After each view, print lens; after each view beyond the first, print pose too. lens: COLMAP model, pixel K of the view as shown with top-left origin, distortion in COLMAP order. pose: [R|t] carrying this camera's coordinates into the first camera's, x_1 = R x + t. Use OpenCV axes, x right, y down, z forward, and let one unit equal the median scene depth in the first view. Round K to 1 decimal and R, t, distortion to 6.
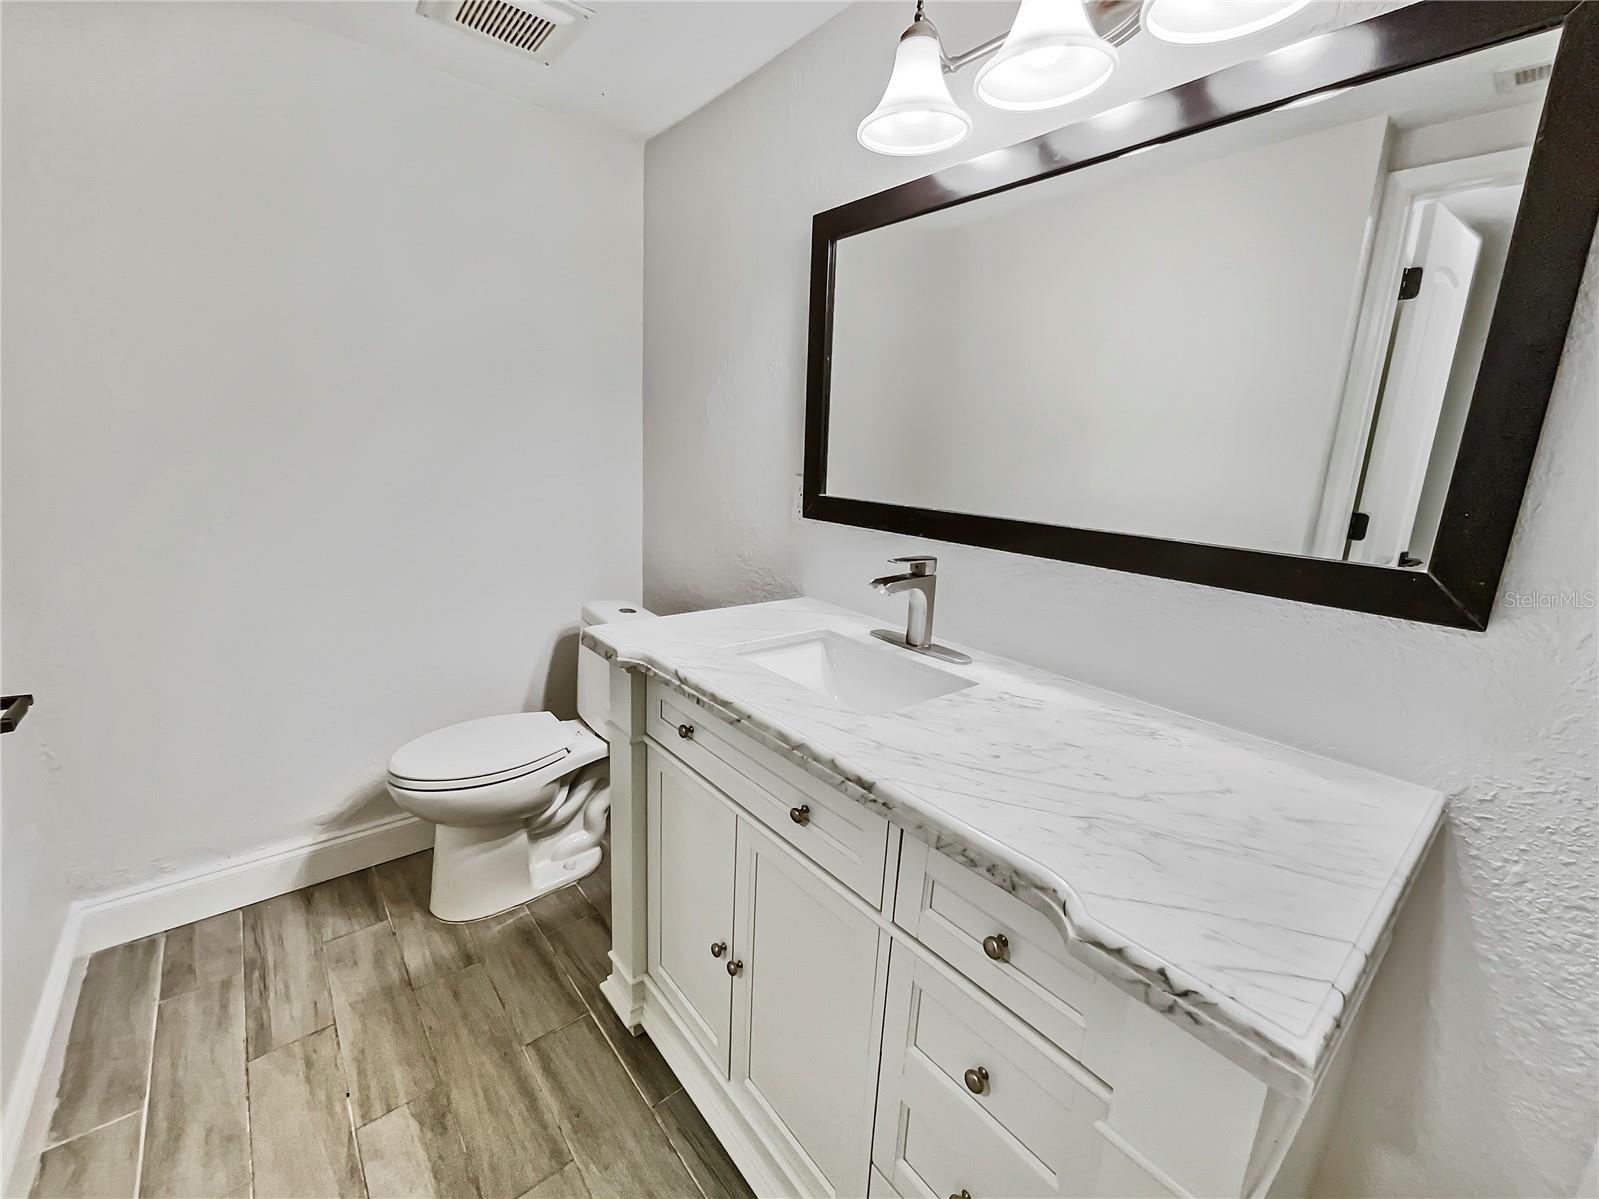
lens RADIAL K [[657.8, 0, 796.4], [0, 657.8, 594.4], [0, 0, 1]] dist [-0.000810, 0.000302]
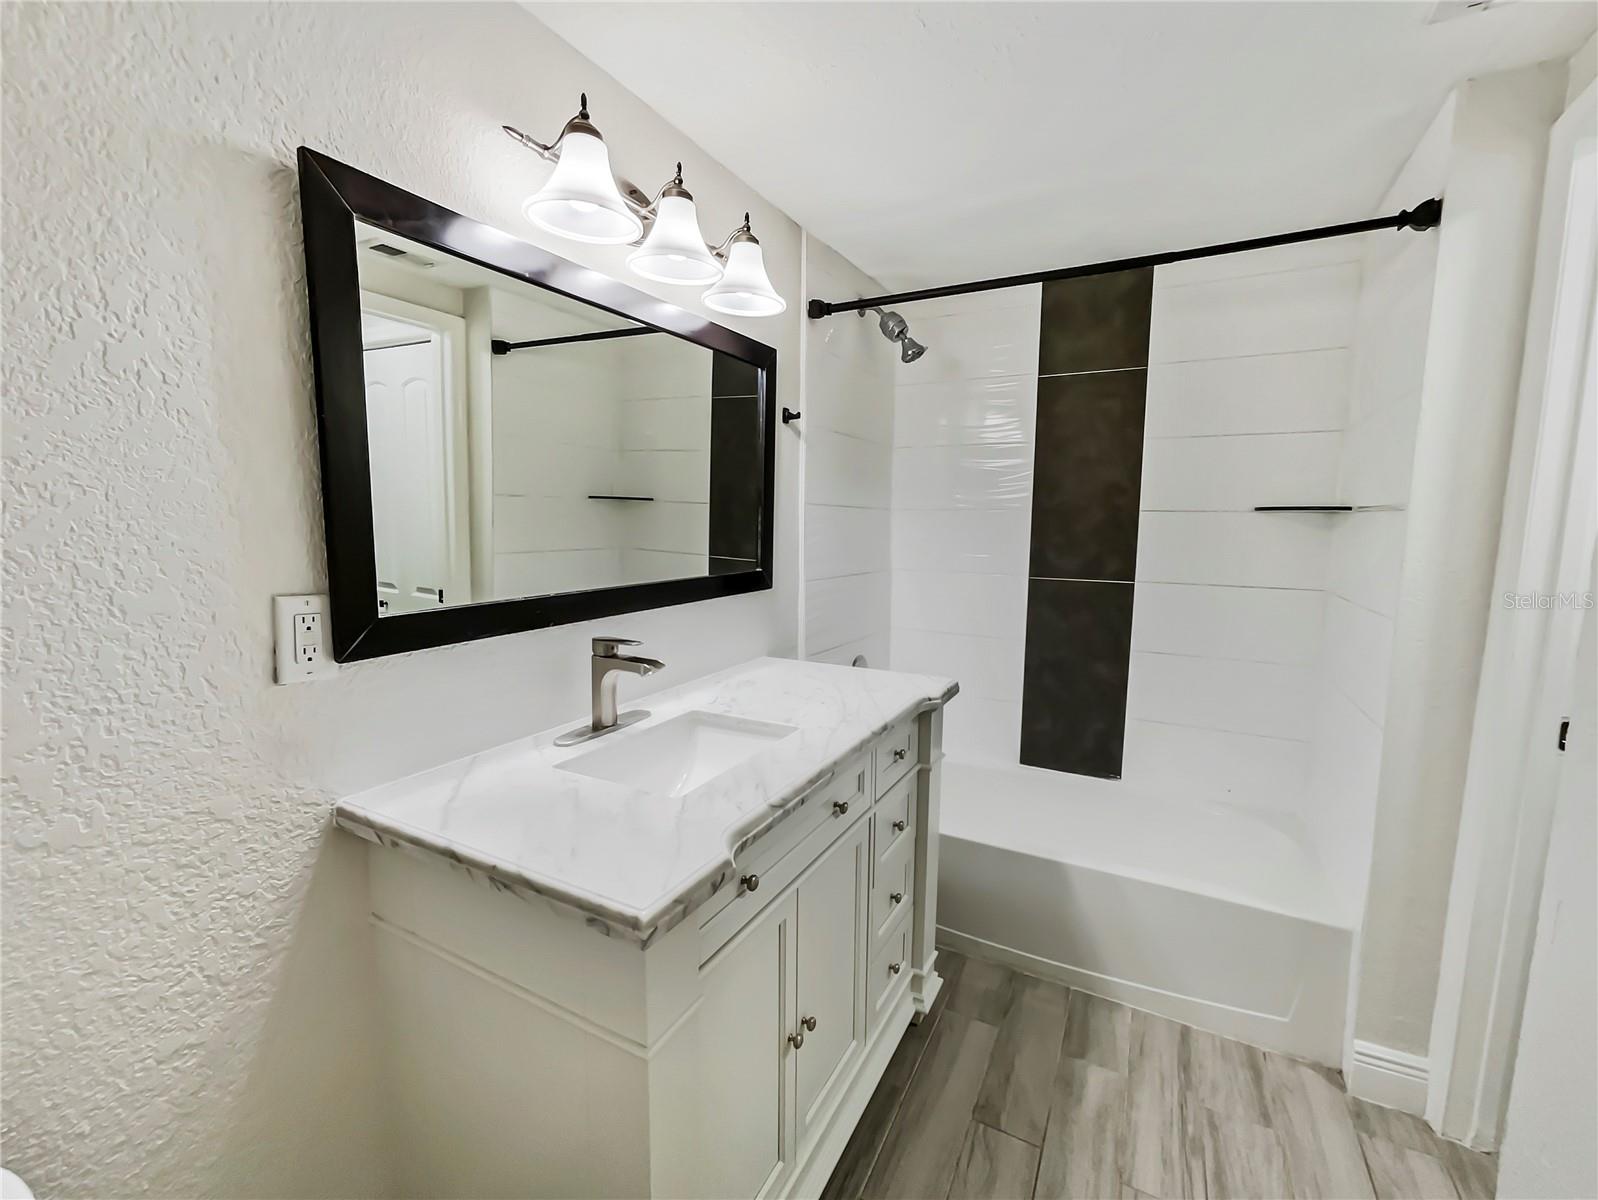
lens RADIAL K [[657.3, 0, 795.9], [0, 657.3, 594.9], [0, 0, 1]] dist [-0.000810, 0.000302]
pose [[-0.357113, -0.157365, 0.920710, -0.845185], [0.175569, 0.956828, 0.231635, -0.307422], [-0.917413, 0.244368, -0.314067, 1.043802]]
